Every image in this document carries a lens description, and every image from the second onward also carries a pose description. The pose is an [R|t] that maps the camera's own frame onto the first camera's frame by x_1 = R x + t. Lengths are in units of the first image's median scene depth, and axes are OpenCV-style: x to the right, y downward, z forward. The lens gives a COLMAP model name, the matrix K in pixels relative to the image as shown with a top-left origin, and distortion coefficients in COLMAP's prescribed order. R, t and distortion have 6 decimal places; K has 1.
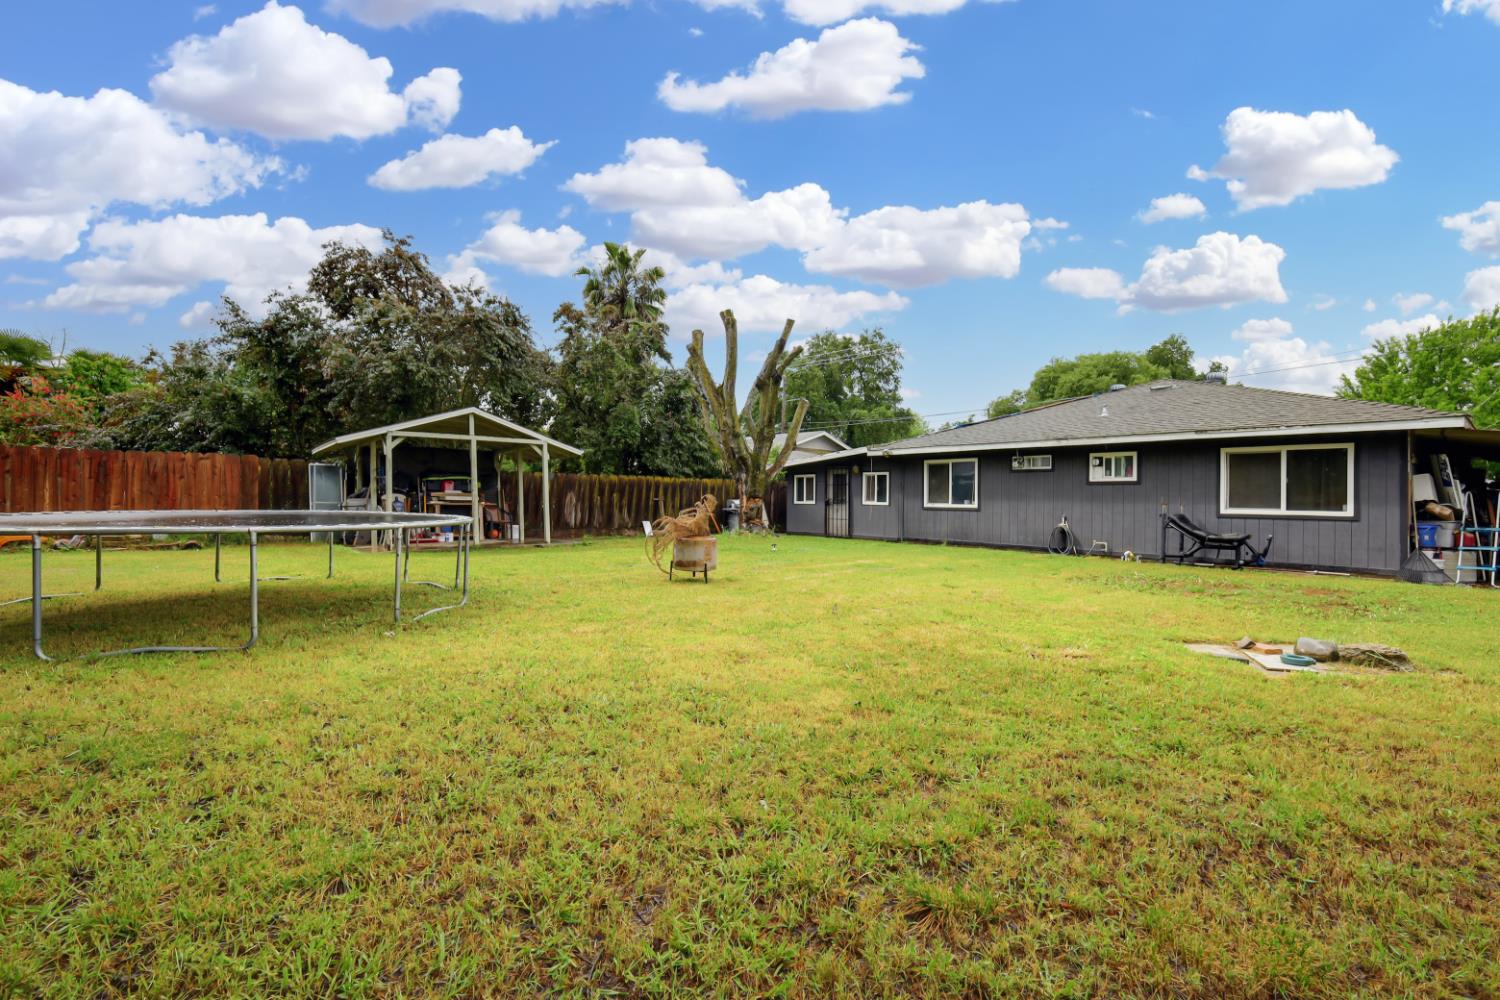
lens RADIAL K [[660.2, 0, 758.9], [0, 660.2, 494.4], [0, 0, 1]] dist [0.003485, -0.000163]
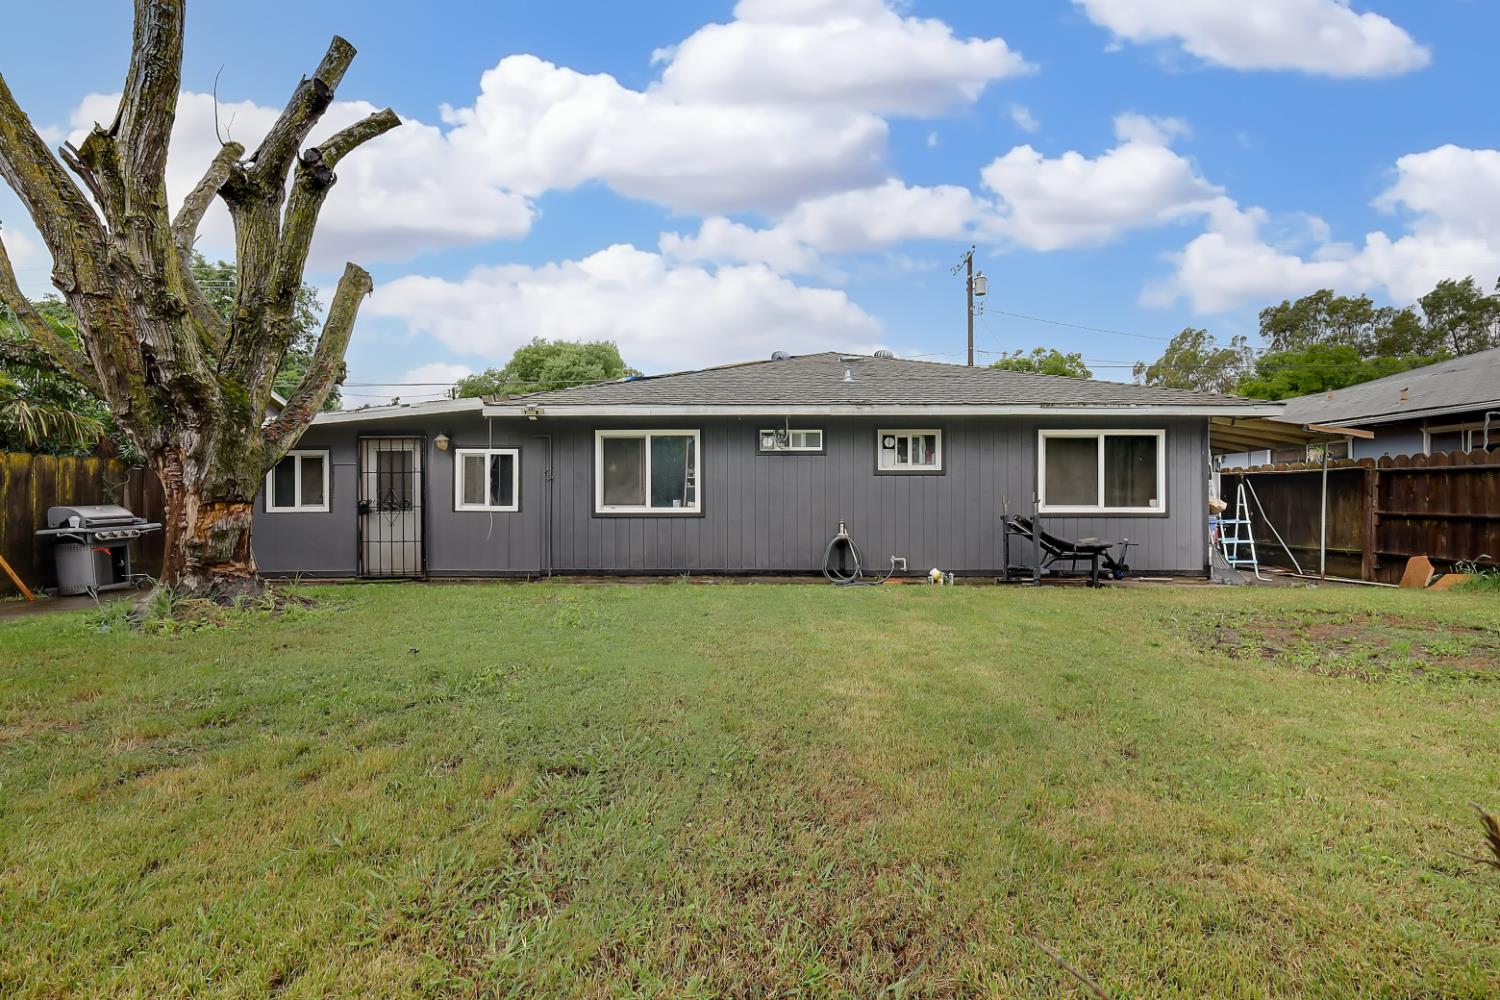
lens RADIAL K [[660.2, 0, 755.6], [0, 660.2, 496.2], [0, 0, 1]] dist [0.003485, -0.000163]
pose [[0.660456, -0.010490, 0.750791, -0.087399], [0.005558, 0.999943, 0.009082, 0.000333], [-0.750844, -0.001826, 0.660477, 0.561882]]
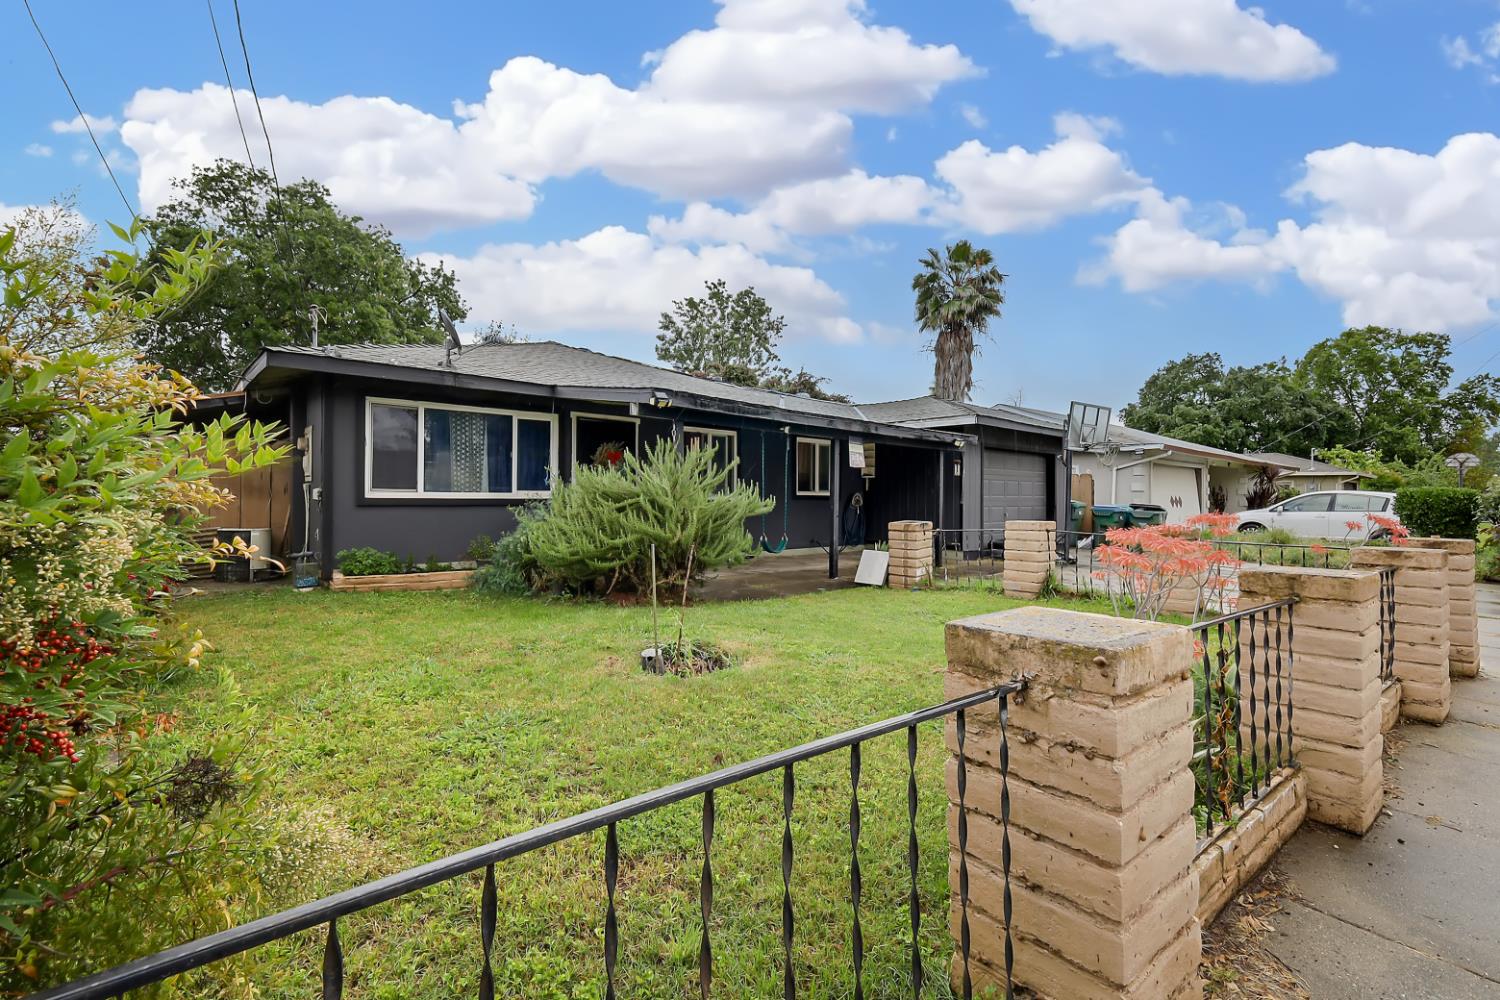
lens RADIAL K [[660.2, 0, 754.0], [0, 660.2, 498.2], [0, 0, 1]] dist [0.003485, -0.000163]
pose [[0.660655, -0.005153, 0.750672, -0.092931], [-0.001372, 0.999966, 0.008073, 0.006889], [-0.750689, -0.006364, 0.660625, 0.552903]]
